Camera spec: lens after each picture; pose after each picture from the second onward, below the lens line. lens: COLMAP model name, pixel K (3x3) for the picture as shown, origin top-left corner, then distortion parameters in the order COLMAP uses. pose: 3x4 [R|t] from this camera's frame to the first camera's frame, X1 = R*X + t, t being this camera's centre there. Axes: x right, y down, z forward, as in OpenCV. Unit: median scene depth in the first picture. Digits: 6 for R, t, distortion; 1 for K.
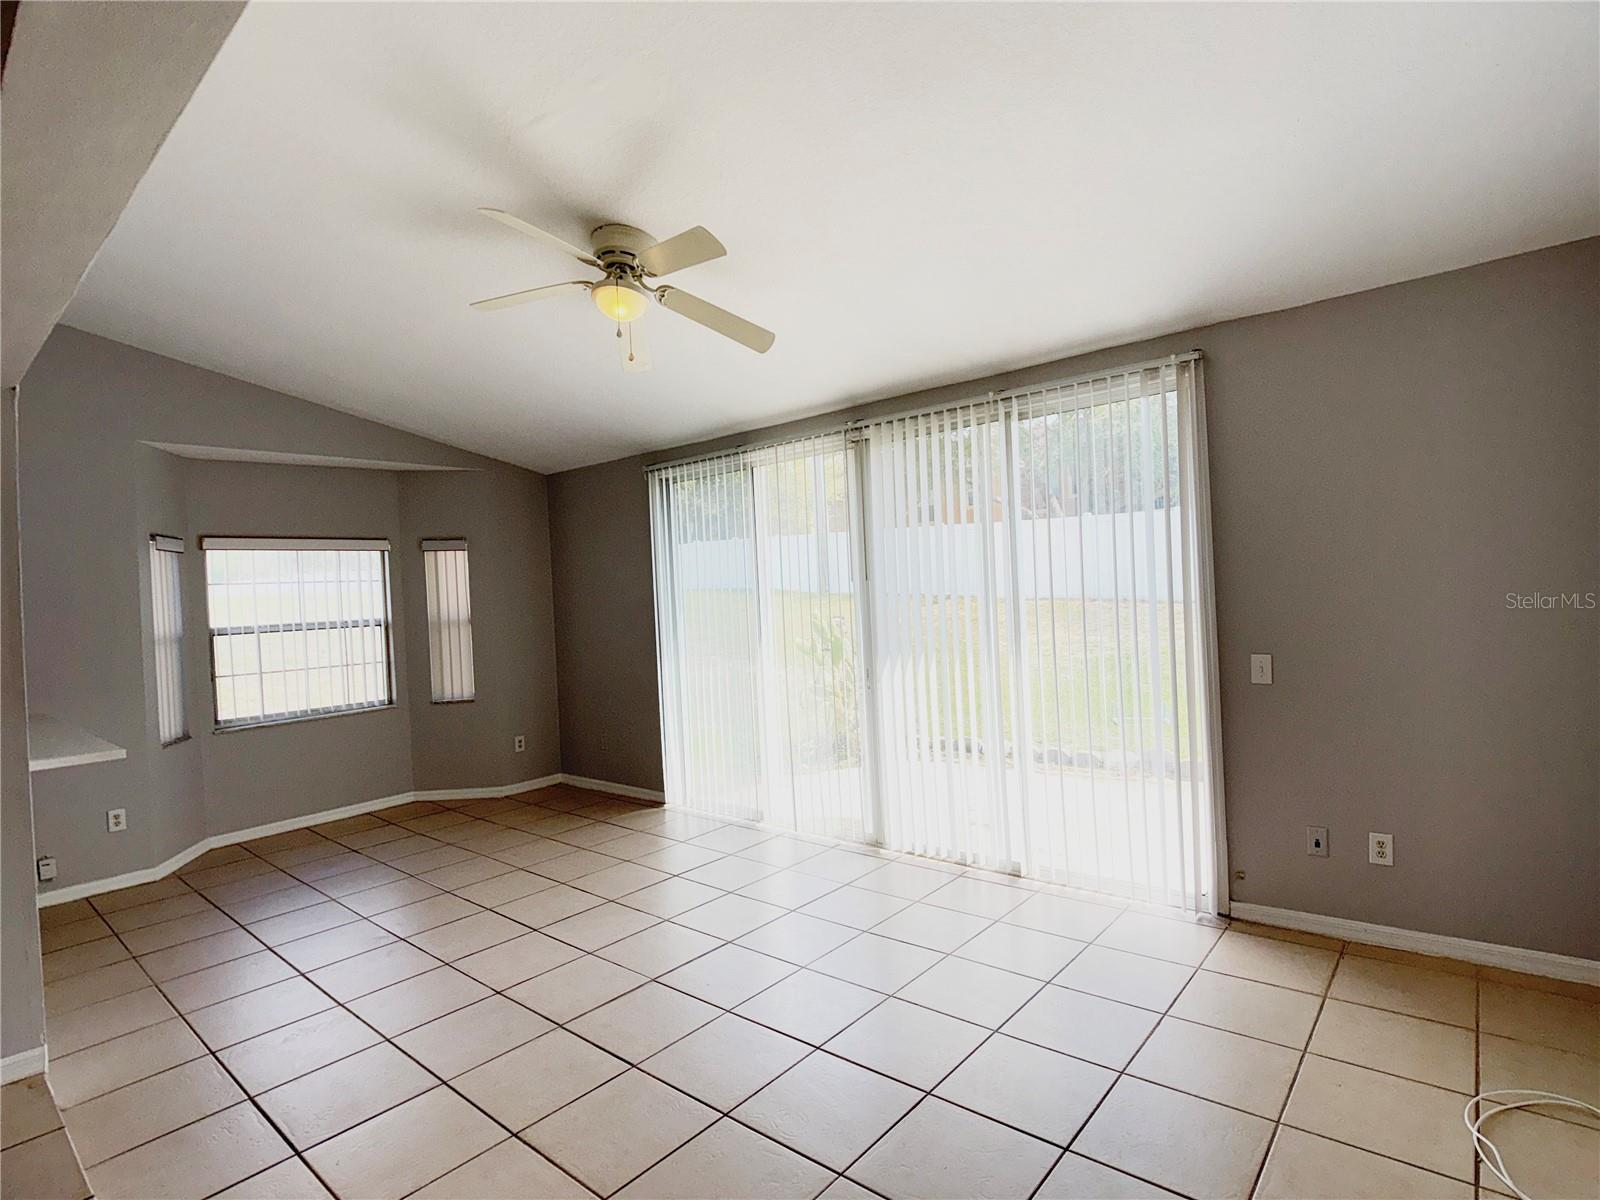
lens RADIAL K [[810.7, 0, 805.6], [0, 810.7, 594.4], [0, 0, 1]] dist [-0.002204, -0.001103]
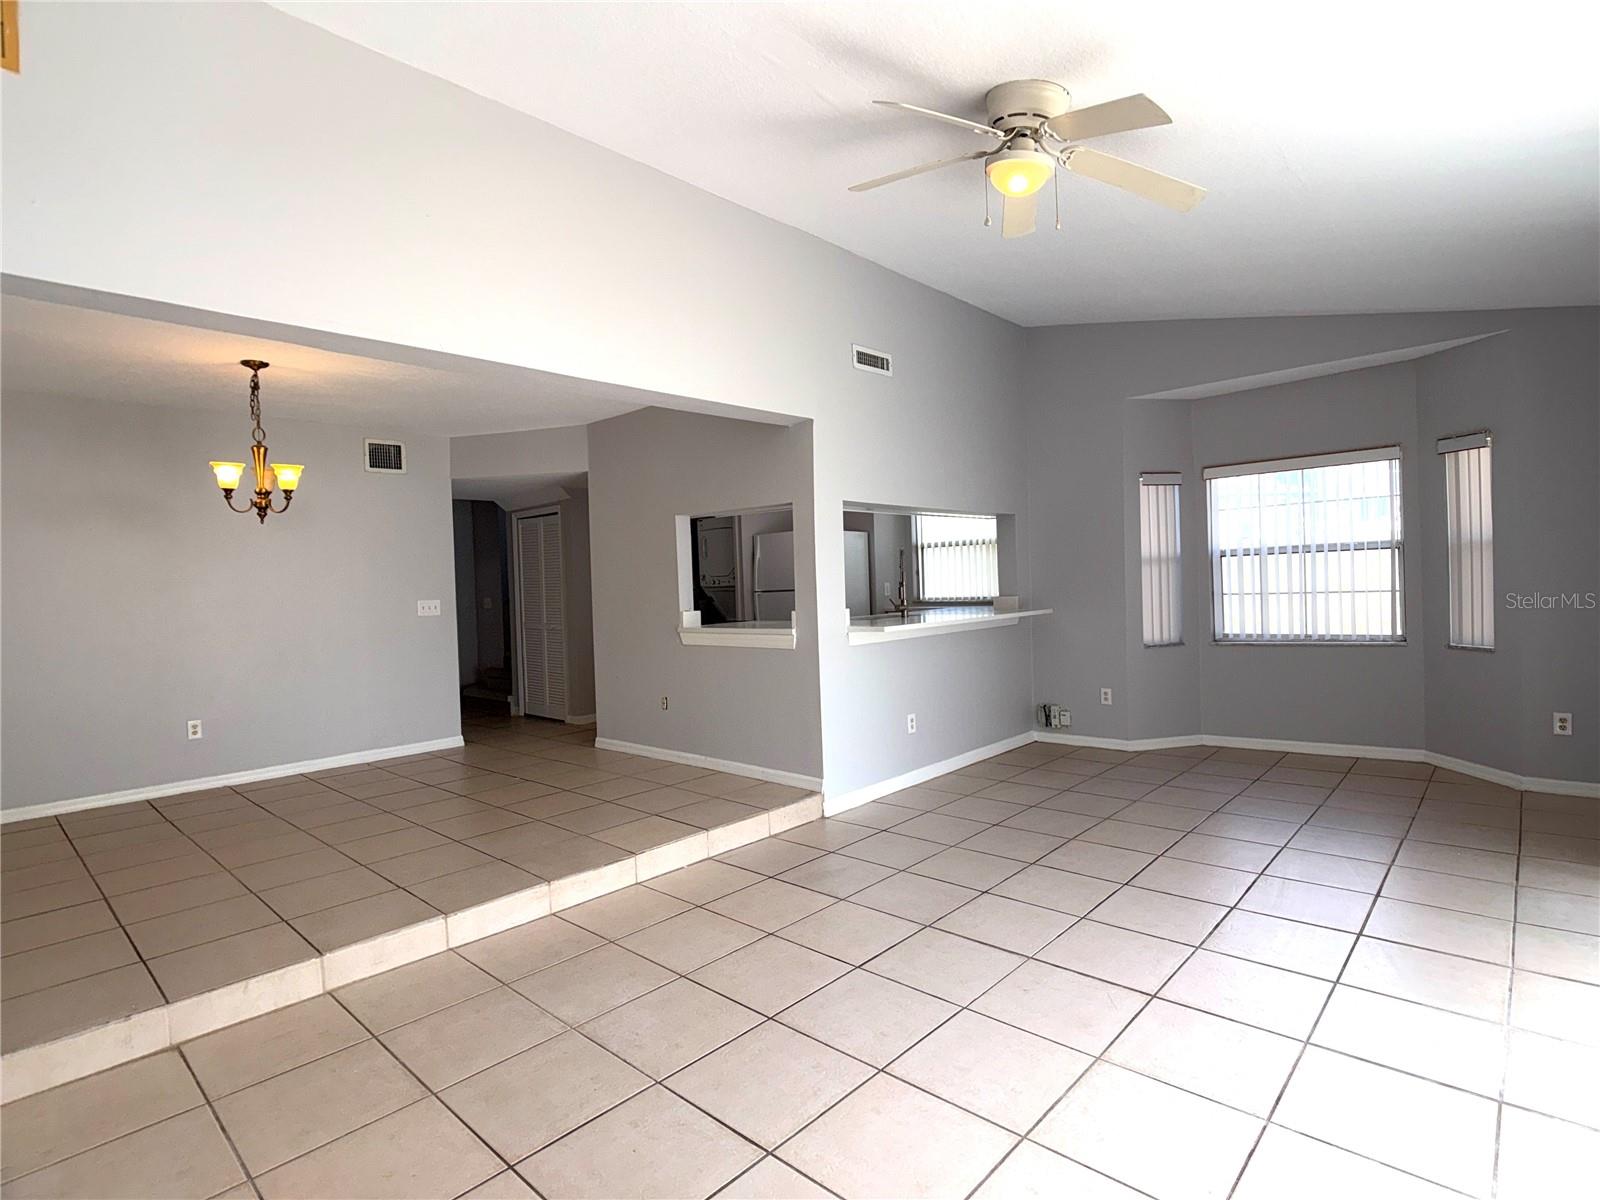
lens RADIAL K [[810.7, 0, 805.6], [0, 810.7, 594.4], [0, 0, 1]] dist [-0.002204, -0.001103]
pose [[-0.042085, 0.084175, -0.995562, 0.373378], [0.057710, 0.994986, 0.081686, -0.019310], [0.997446, -0.054016, -0.046732, 0.451558]]
